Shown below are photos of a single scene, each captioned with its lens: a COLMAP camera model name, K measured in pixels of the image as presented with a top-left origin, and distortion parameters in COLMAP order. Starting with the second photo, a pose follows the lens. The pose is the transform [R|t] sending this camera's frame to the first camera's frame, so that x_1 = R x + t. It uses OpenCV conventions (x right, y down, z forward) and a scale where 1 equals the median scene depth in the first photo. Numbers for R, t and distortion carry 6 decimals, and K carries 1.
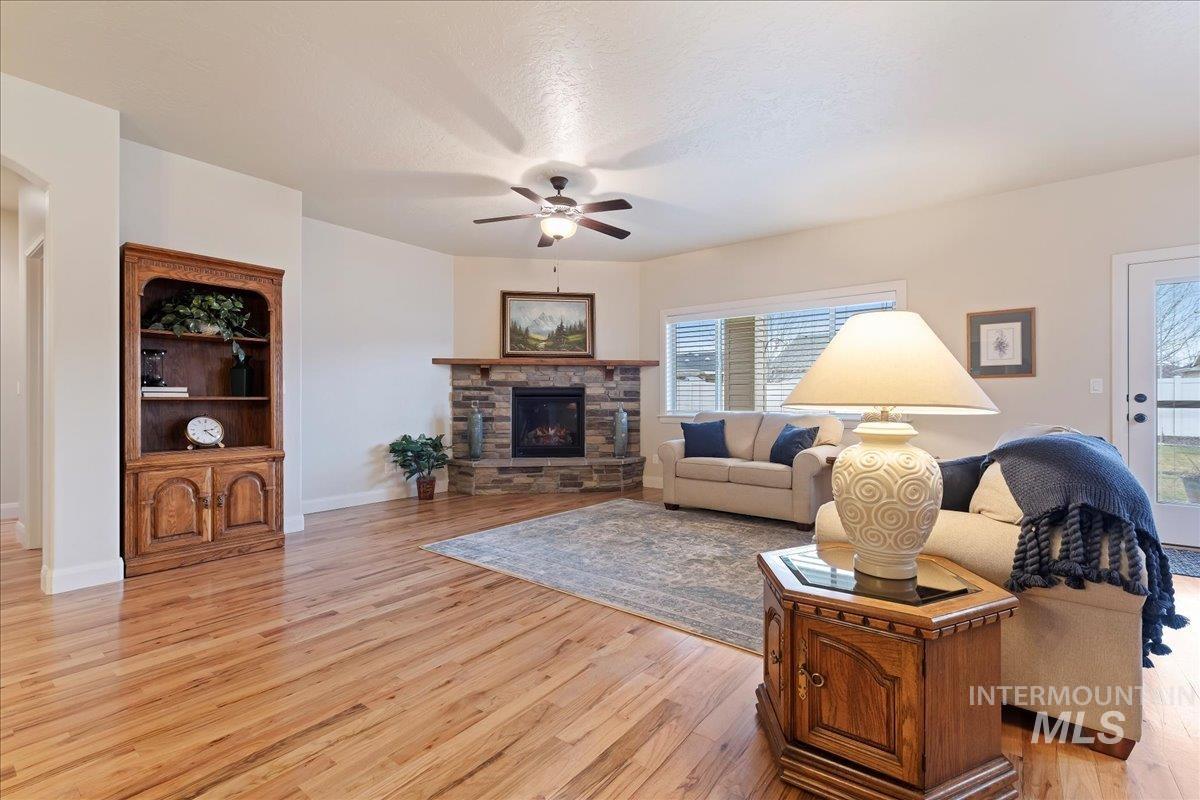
lens RADIAL K [[495.1, 0, 619.2], [0, 495.1, 394.5], [0, 0, 1]] dist [0.001115, -0.000031]
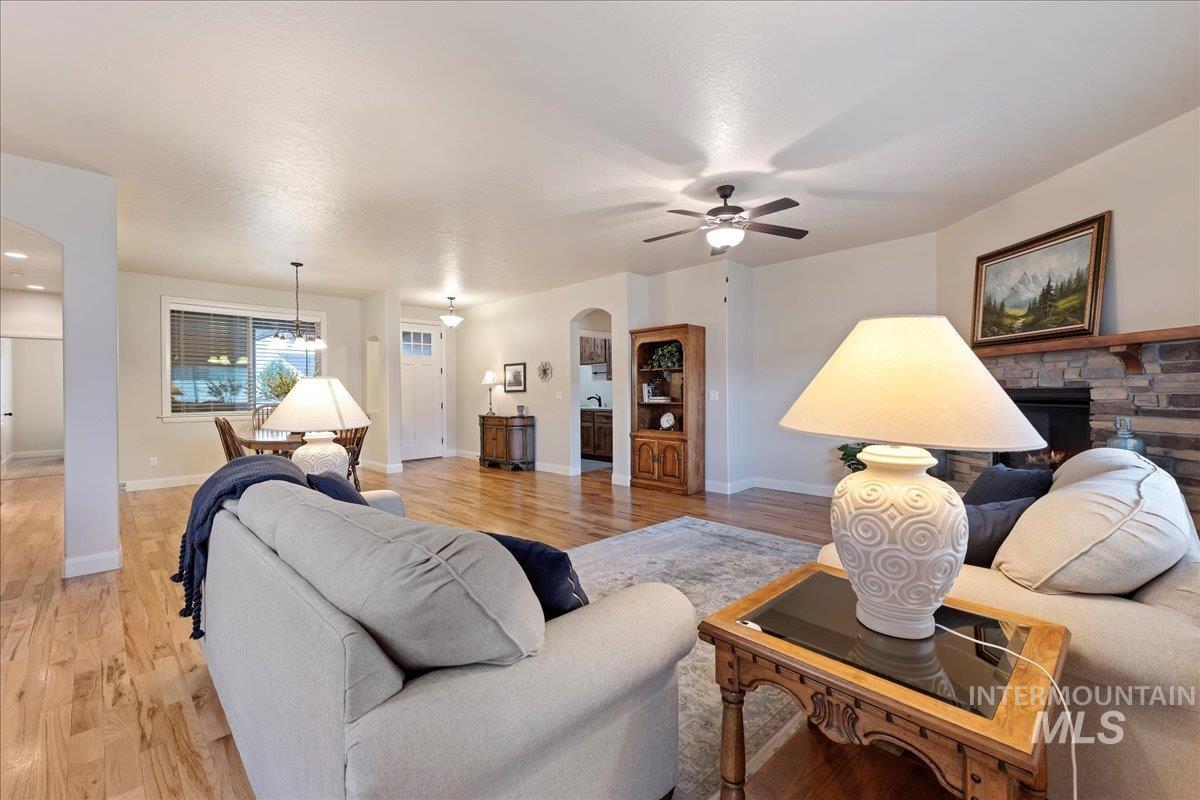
lens RADIAL K [[495.1, 0, 619.2], [0, 495.1, 394.5], [0, 0, 1]] dist [0.001115, -0.000031]
pose [[-0.090577, 0.008621, -0.995852, 0.541878], [0.018622, 0.999802, 0.006962, -0.021076], [0.995715, -0.017915, -0.090719, 0.535752]]
